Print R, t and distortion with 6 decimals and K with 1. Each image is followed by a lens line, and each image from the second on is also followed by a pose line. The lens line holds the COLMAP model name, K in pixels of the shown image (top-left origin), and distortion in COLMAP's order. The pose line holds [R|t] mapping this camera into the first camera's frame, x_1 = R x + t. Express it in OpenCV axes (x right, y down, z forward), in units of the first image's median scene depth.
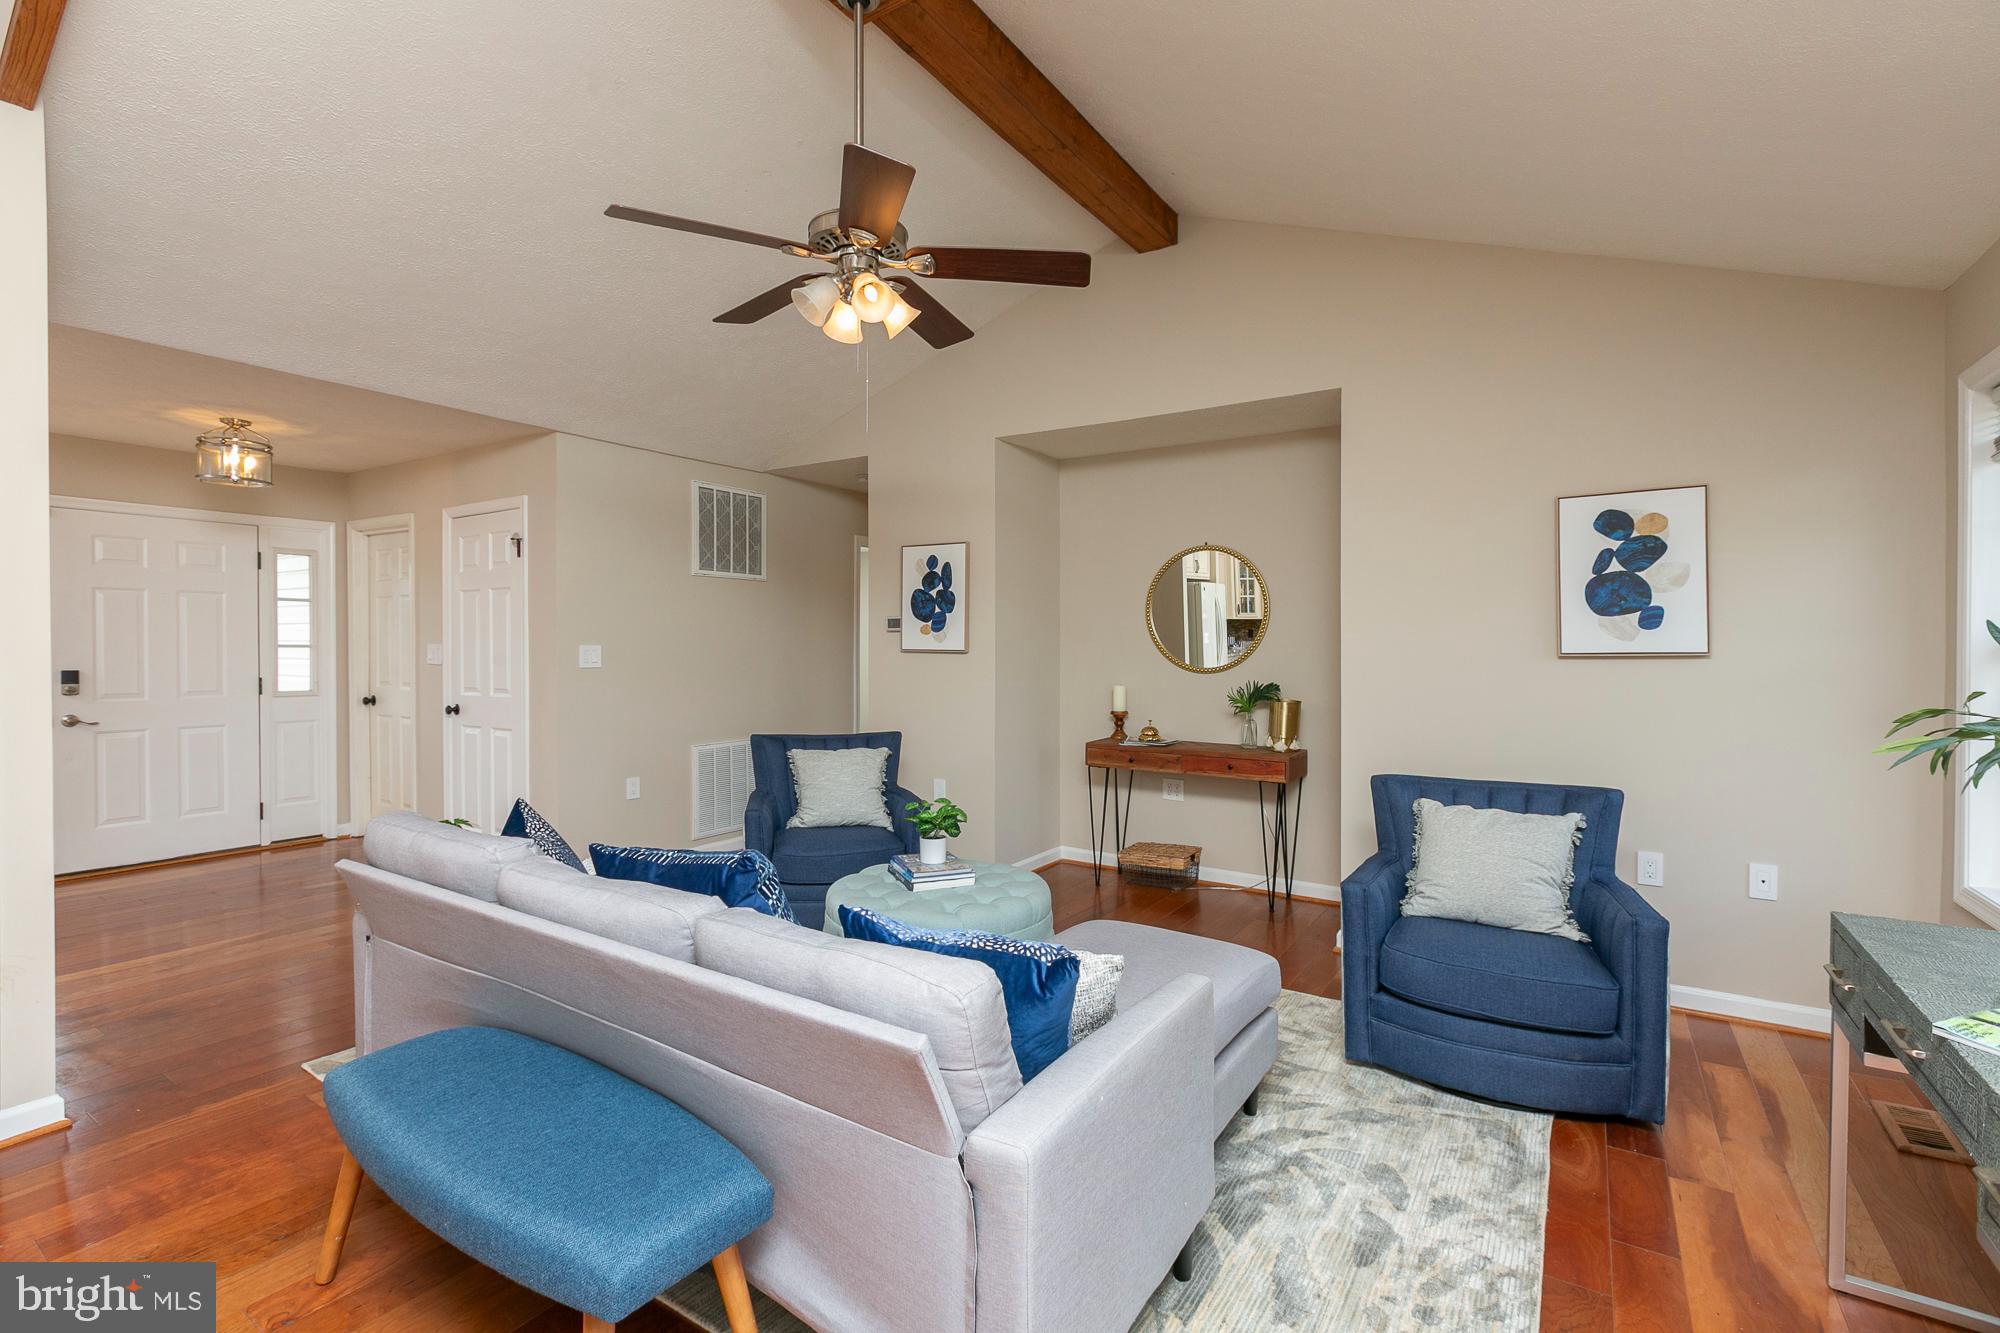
lens RADIAL K [[917.9, 0, 962.5], [0, 917.9, 645.8], [0, 0, 1]] dist [0.004264, -0.002837]
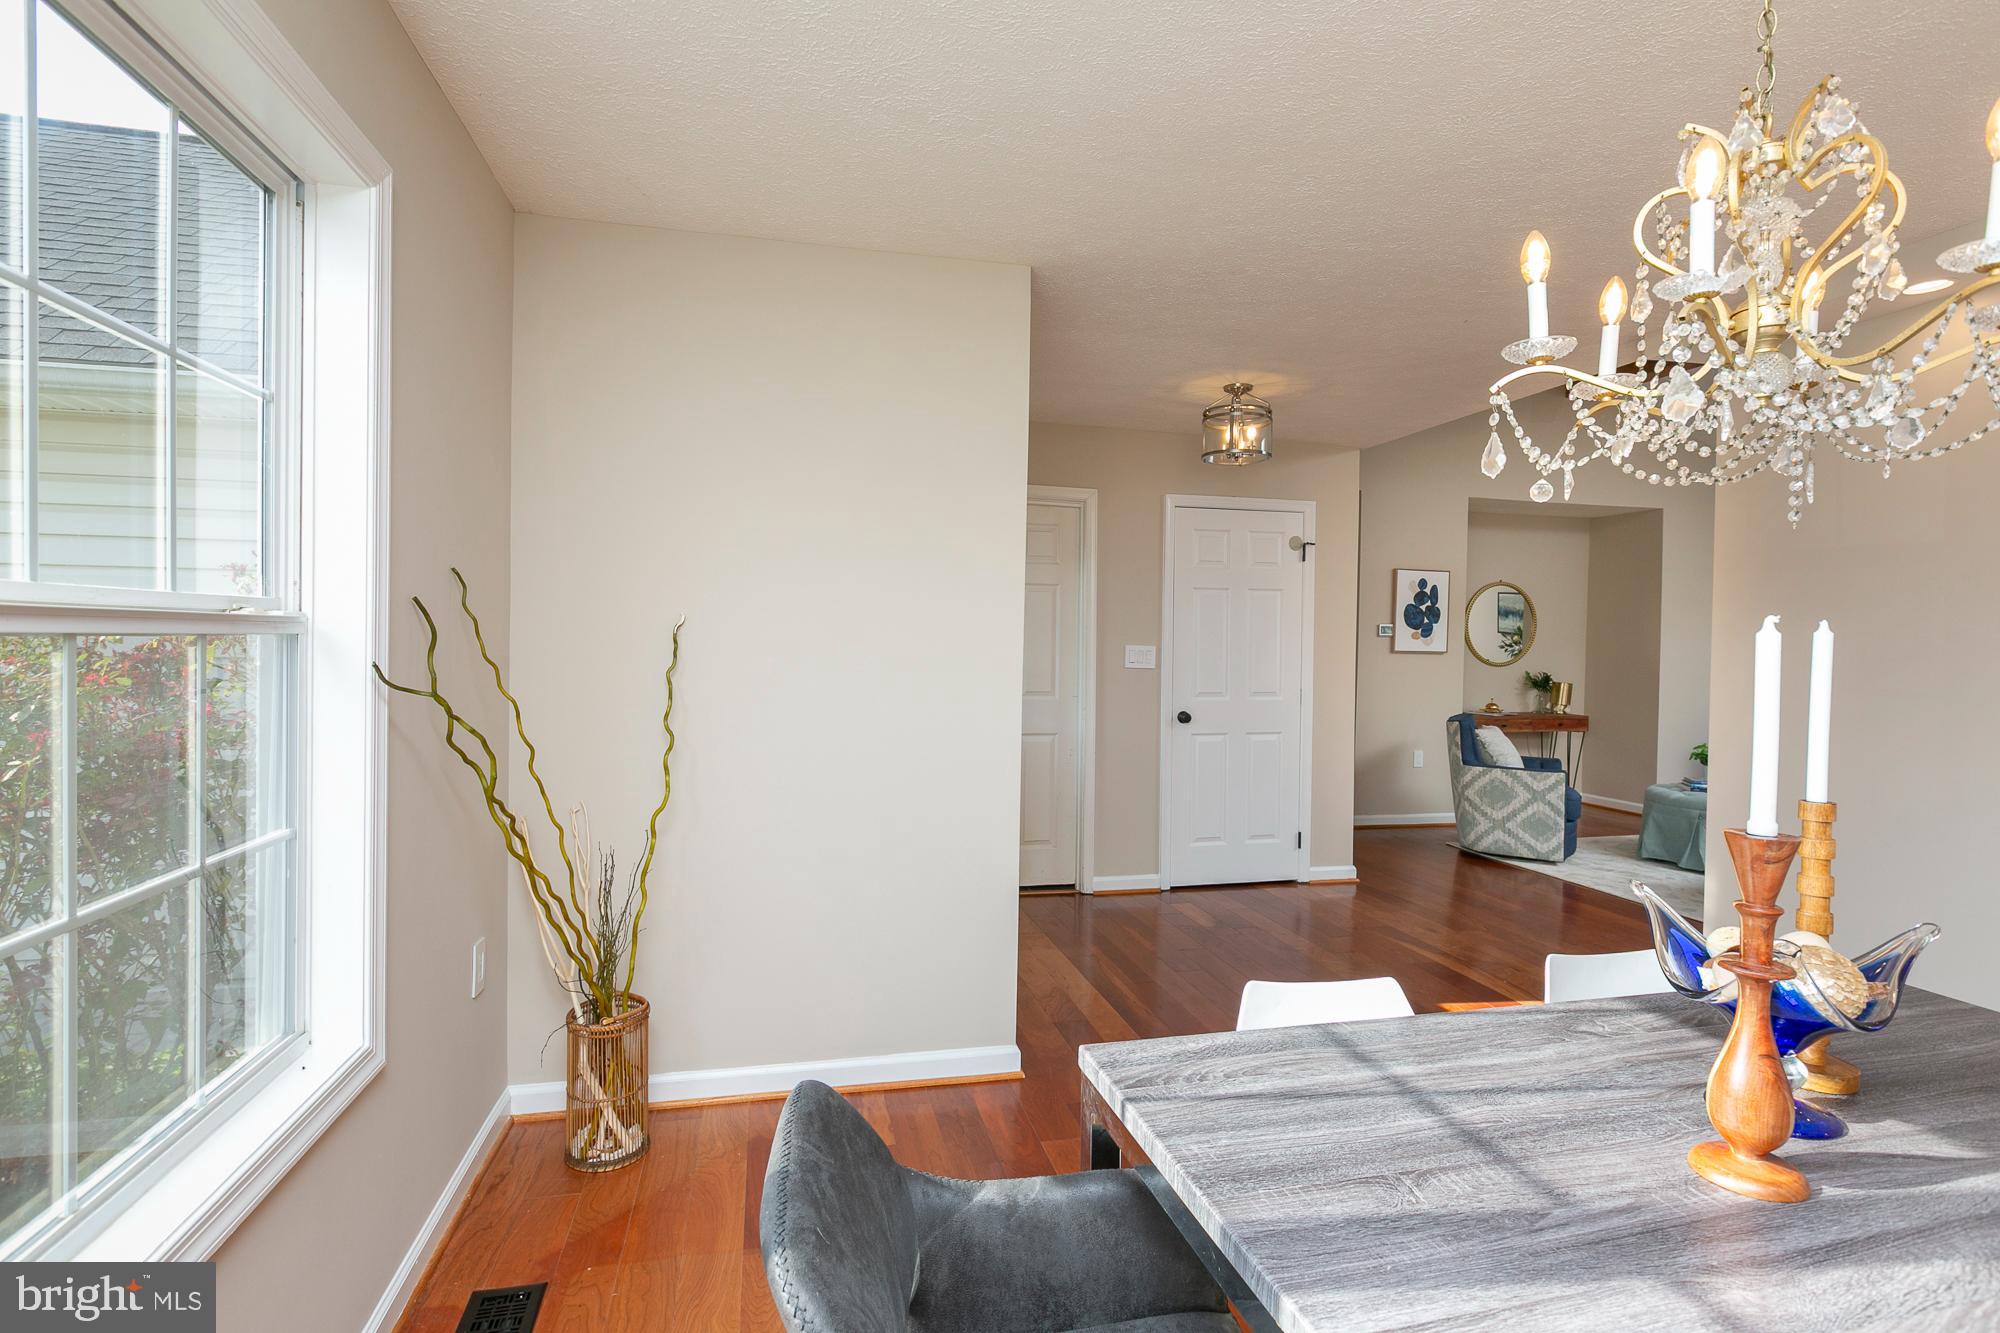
lens RADIAL K [[991.4, 0, 958.9], [0, 991.4, 657.2], [0, 0, 1]] dist [-0.007986, 0.002450]
pose [[0.675452, -0.008494, 0.737355, -1.669498], [-0.013704, 0.999616, 0.024068, -0.012964], [-0.737277, -0.026362, 0.675076, 0.584646]]
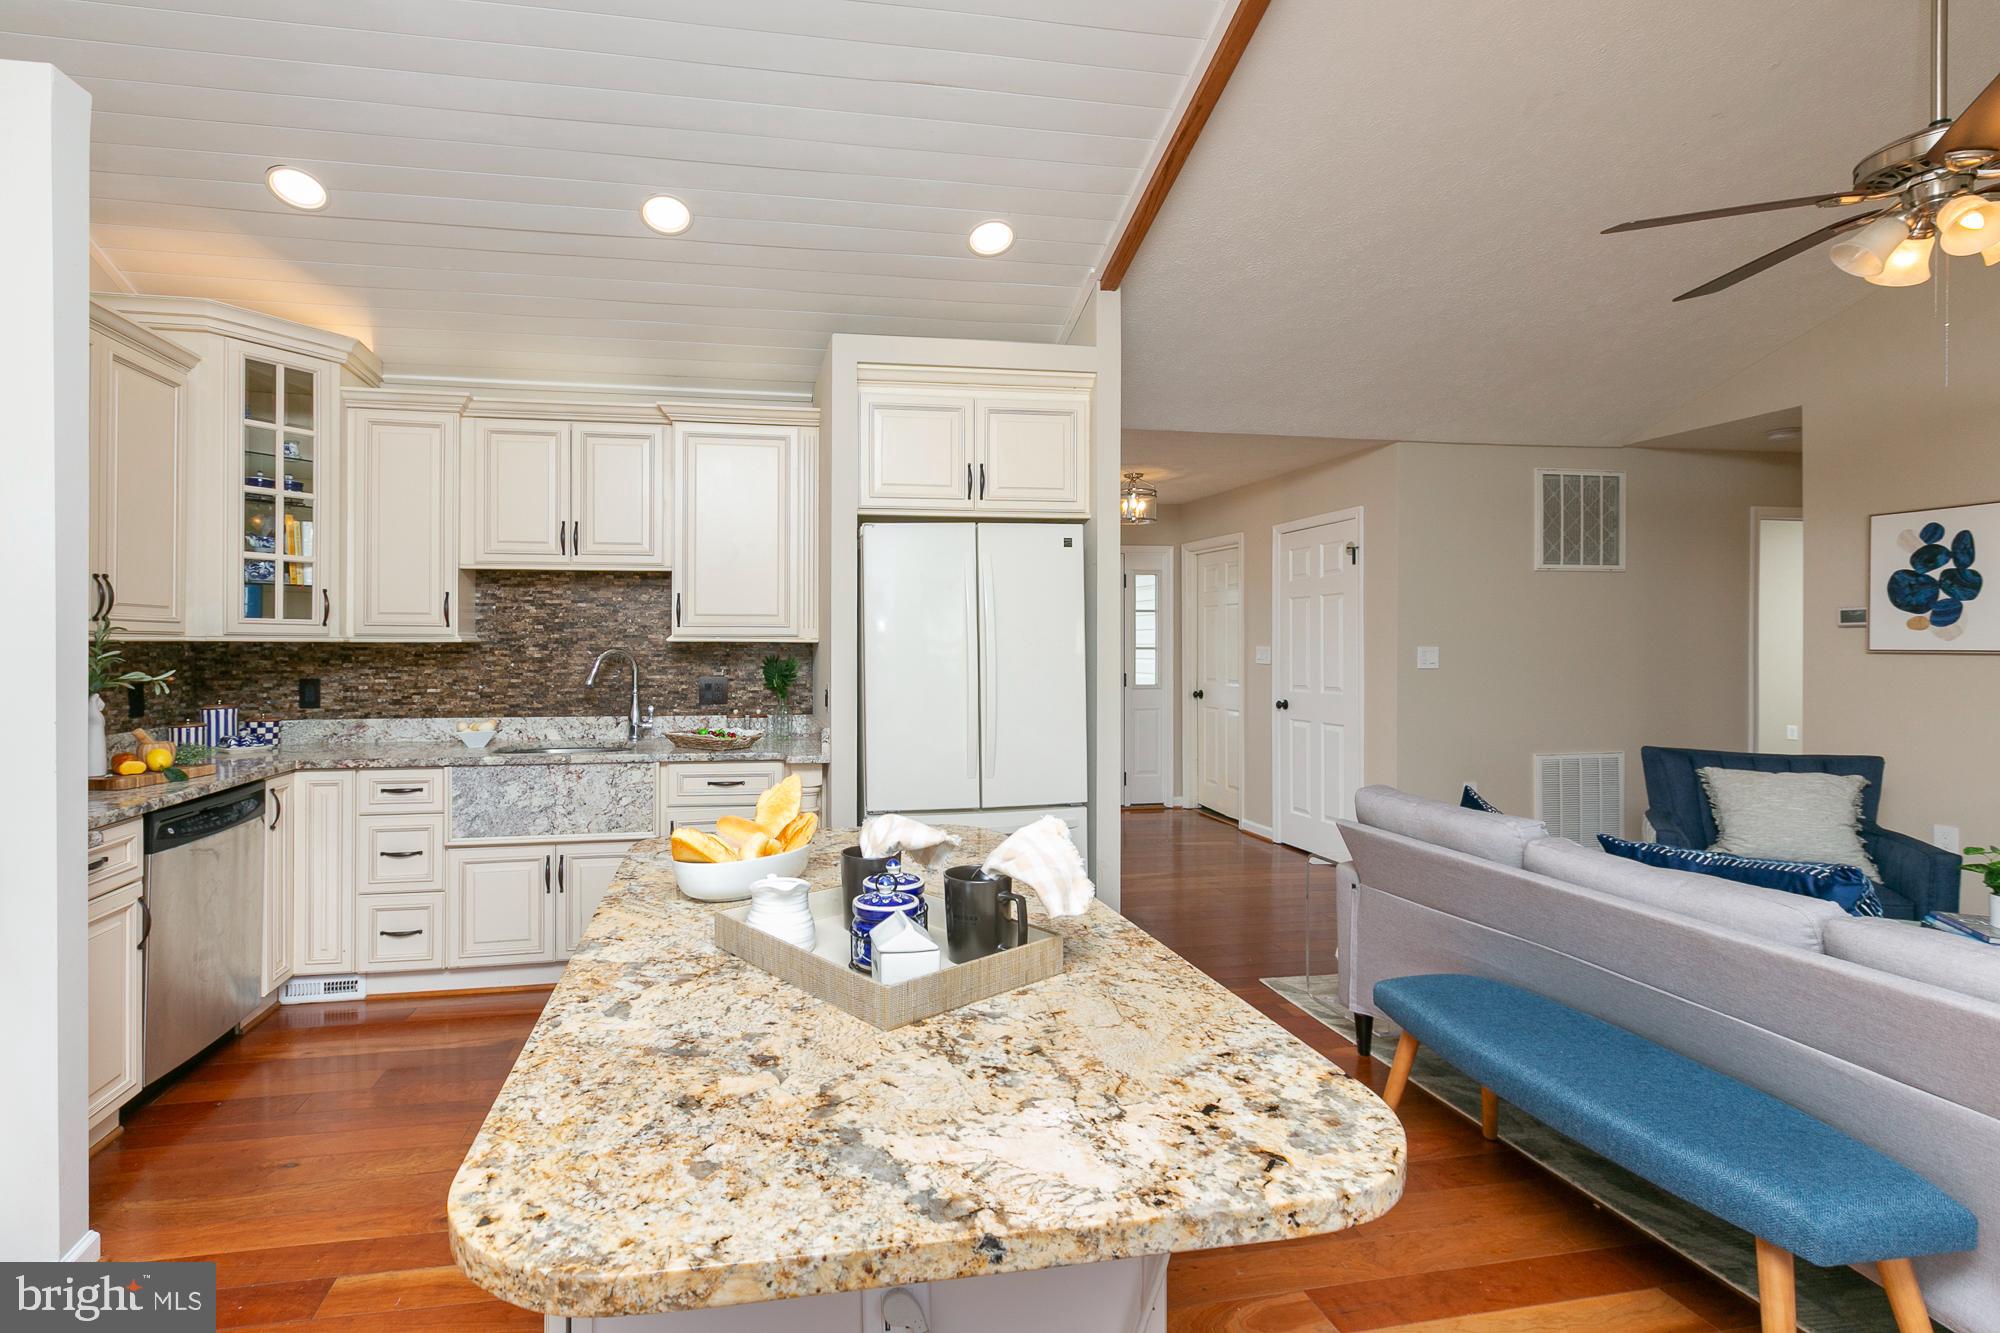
lens RADIAL K [[917.9, 0, 895.3], [0, 917.9, 647.5], [0, 0, 1]] dist [0.004264, -0.002837]
pose [[0.692942, -0.004364, -0.720980, -0.086818], [0.004255, 0.999989, -0.001962, 0.000015], [0.720980, -0.001708, 0.692953, -0.135526]]
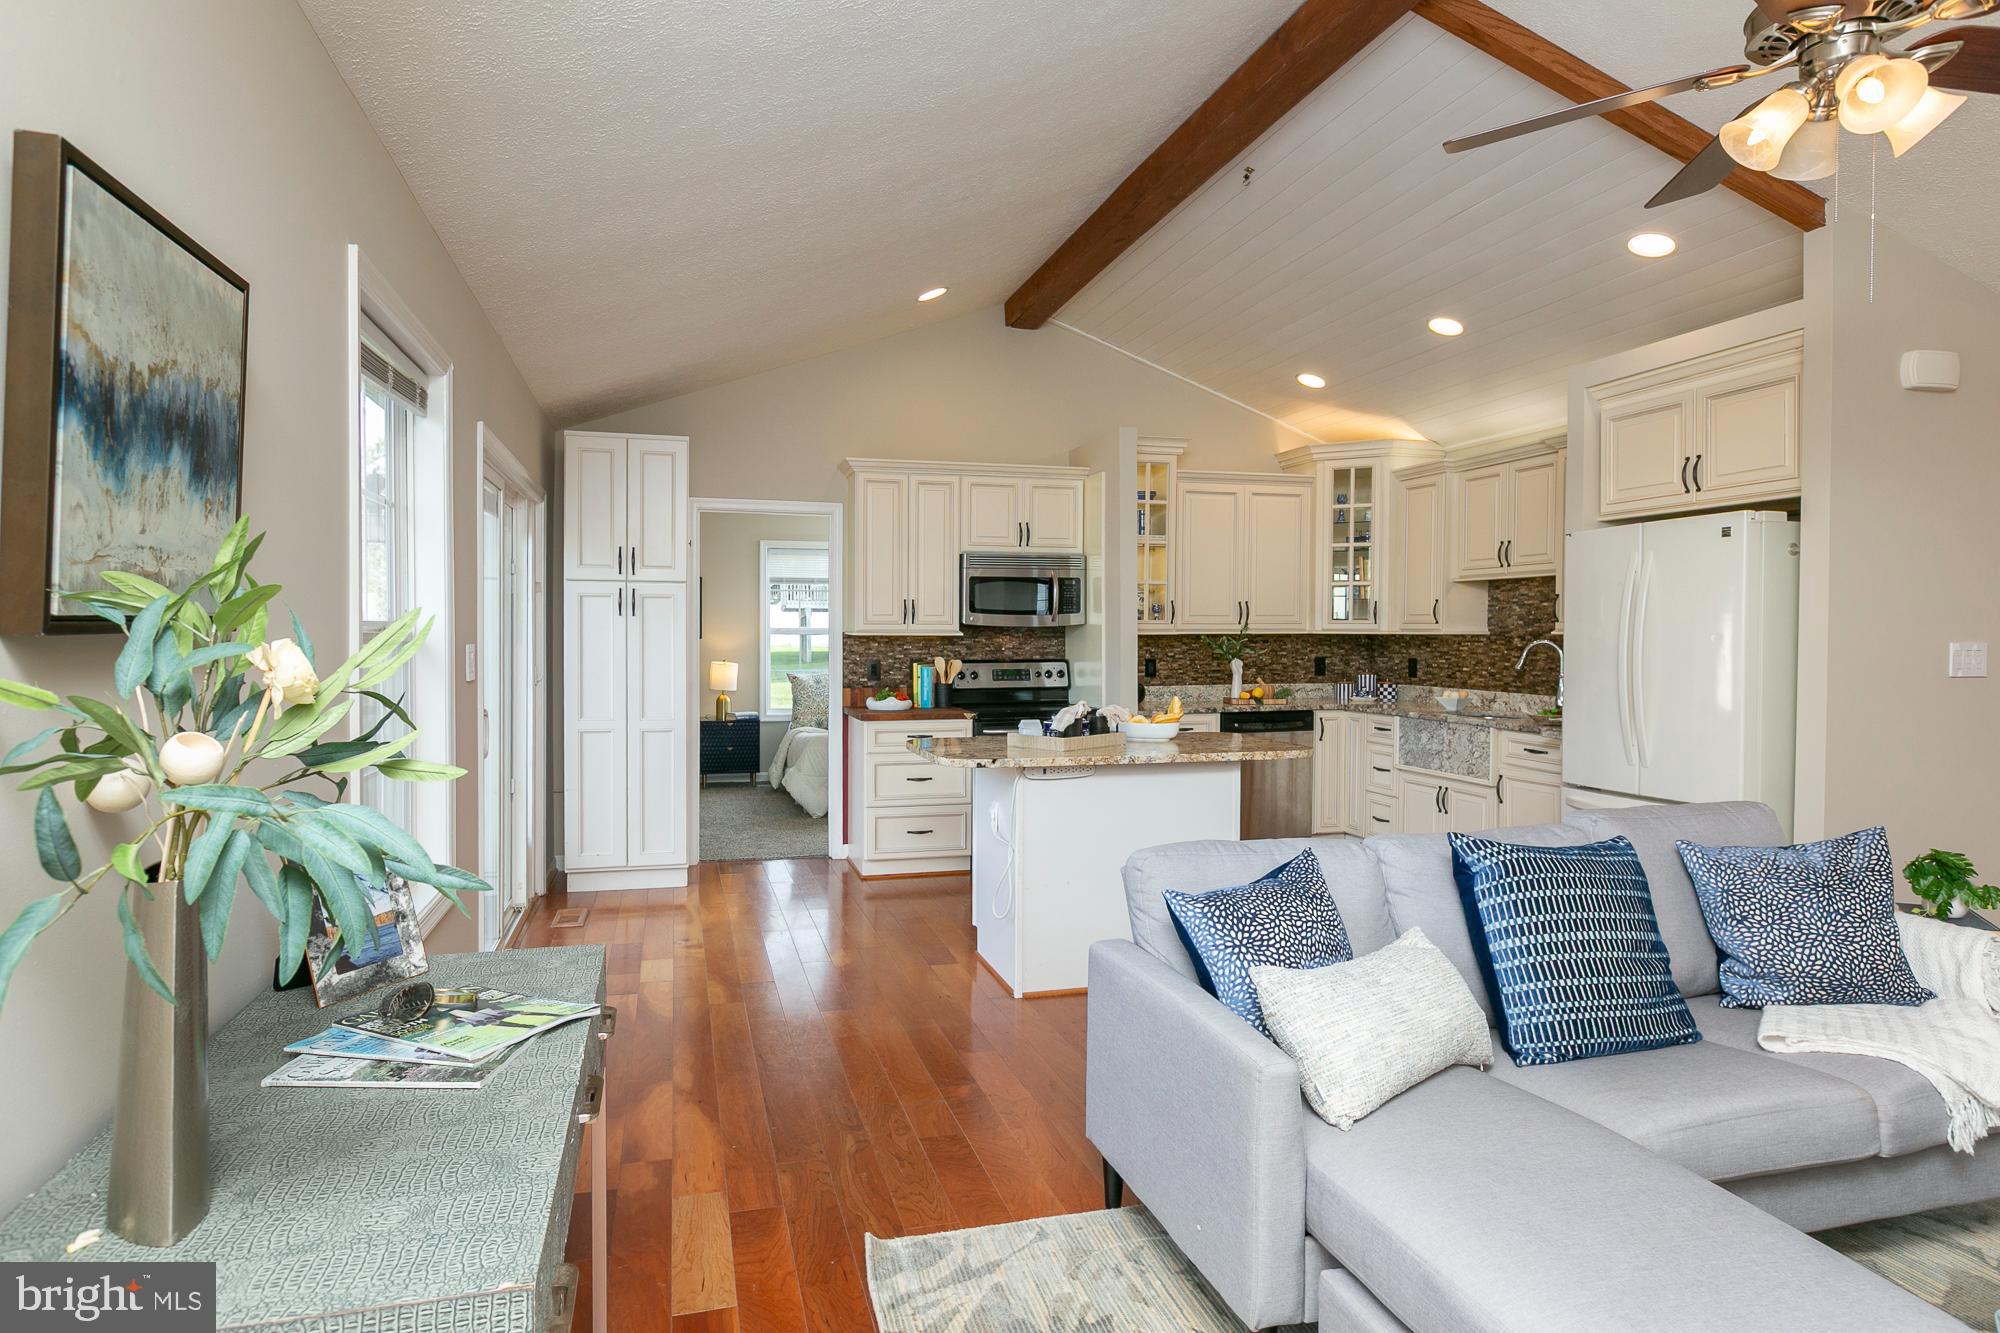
lens RADIAL K [[1058.3, 0, 999.8], [0, 1058.3, 640.0], [0, 0, 1]] dist [0.020500, 0.003711]
pose [[-0.626594, 0.001335, -0.779345, 0.471854], [-0.005327, 0.999968, 0.005996, -0.006154], [0.779328, 0.007909, -0.626567, 0.583064]]
